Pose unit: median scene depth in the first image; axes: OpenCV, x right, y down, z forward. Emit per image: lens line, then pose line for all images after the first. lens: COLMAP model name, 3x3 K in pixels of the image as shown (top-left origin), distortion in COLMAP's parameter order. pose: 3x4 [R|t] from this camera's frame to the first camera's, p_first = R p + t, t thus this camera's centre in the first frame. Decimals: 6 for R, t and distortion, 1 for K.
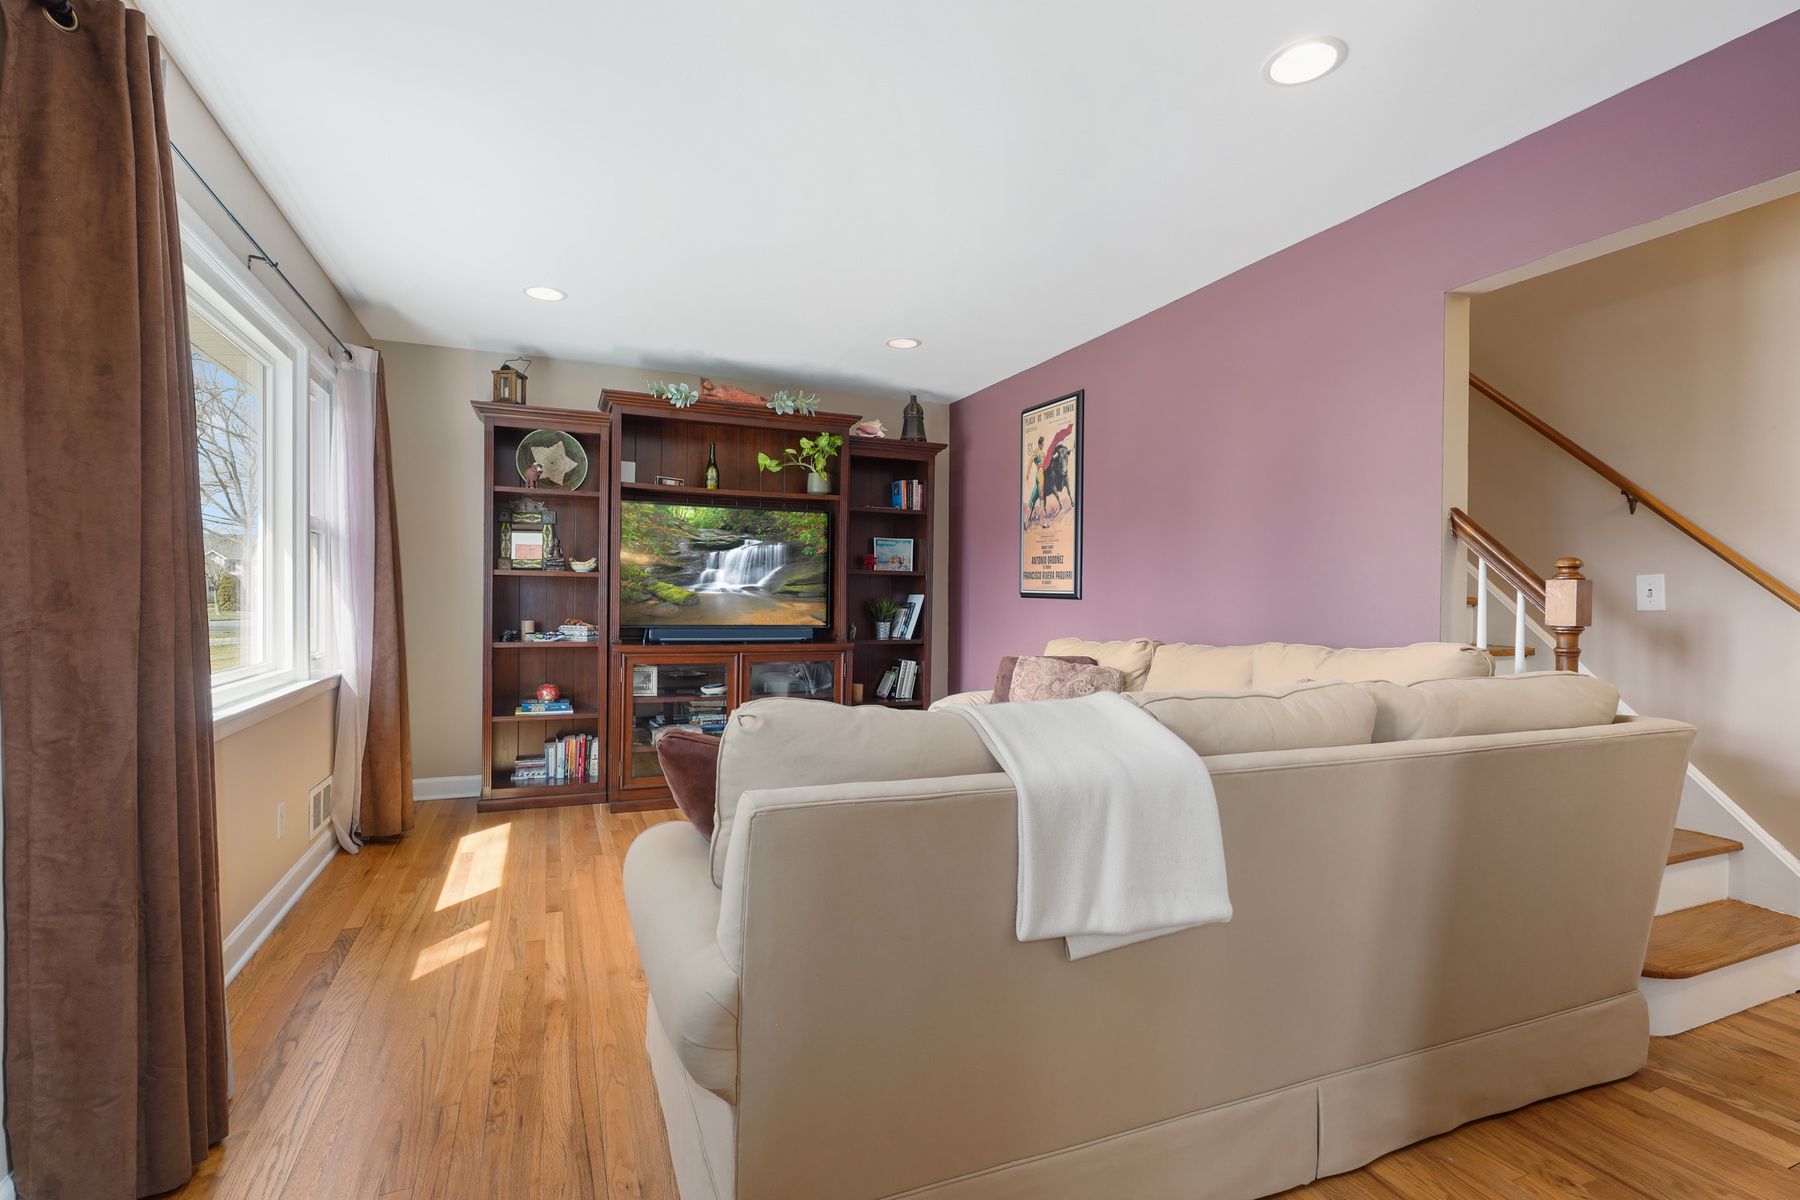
lens RADIAL K [[821.5, 0, 920.6], [0, 821.5, 605.3], [0, 0, 1]] dist [-0.013792, 0.004128]
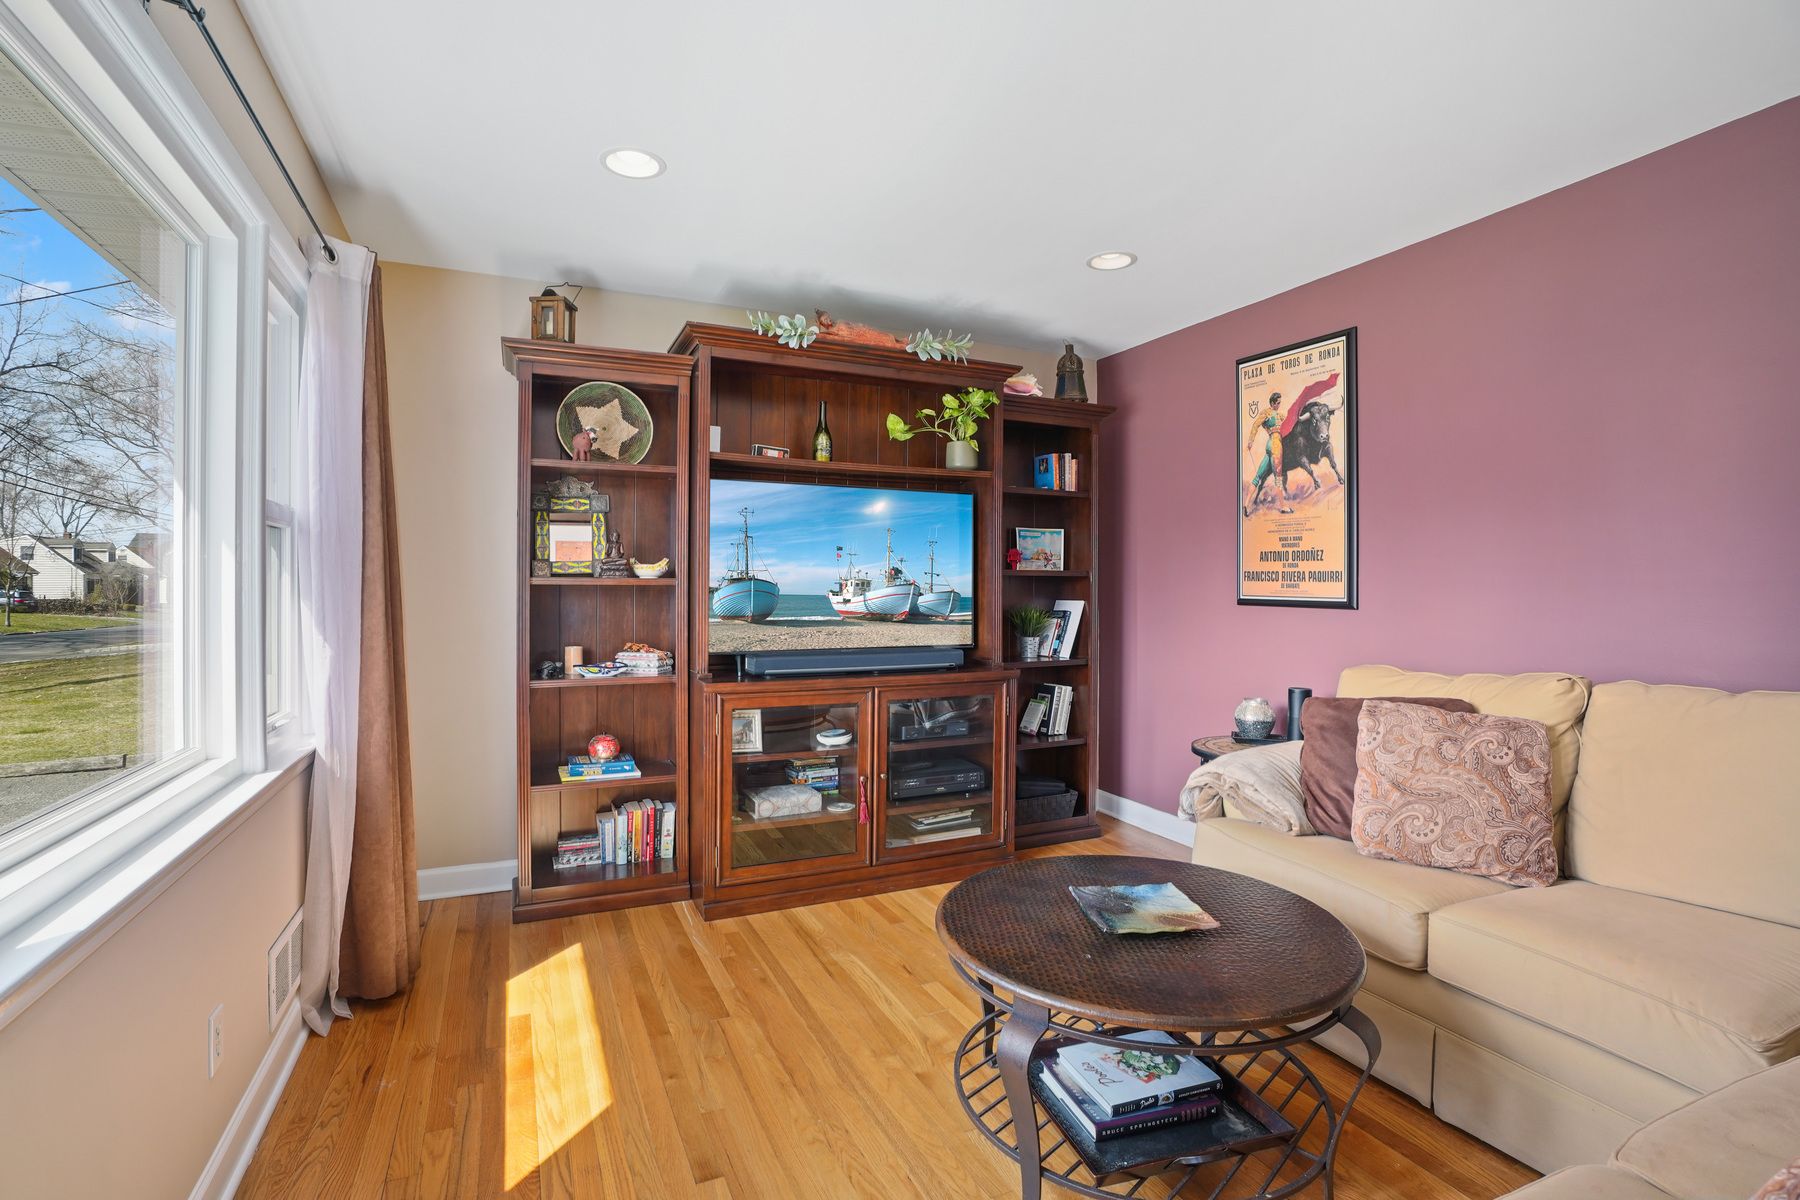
lens RADIAL K [[821.5, 0, 930.7], [0, 821.5, 583.0], [0, 0, 1]] dist [-0.013792, 0.004128]
pose [[0.998235, -0.011380, 0.058280, -0.214250], [0.012190, 0.999834, -0.013564, -0.024124], [-0.058116, 0.014251, 0.998208, 0.270142]]
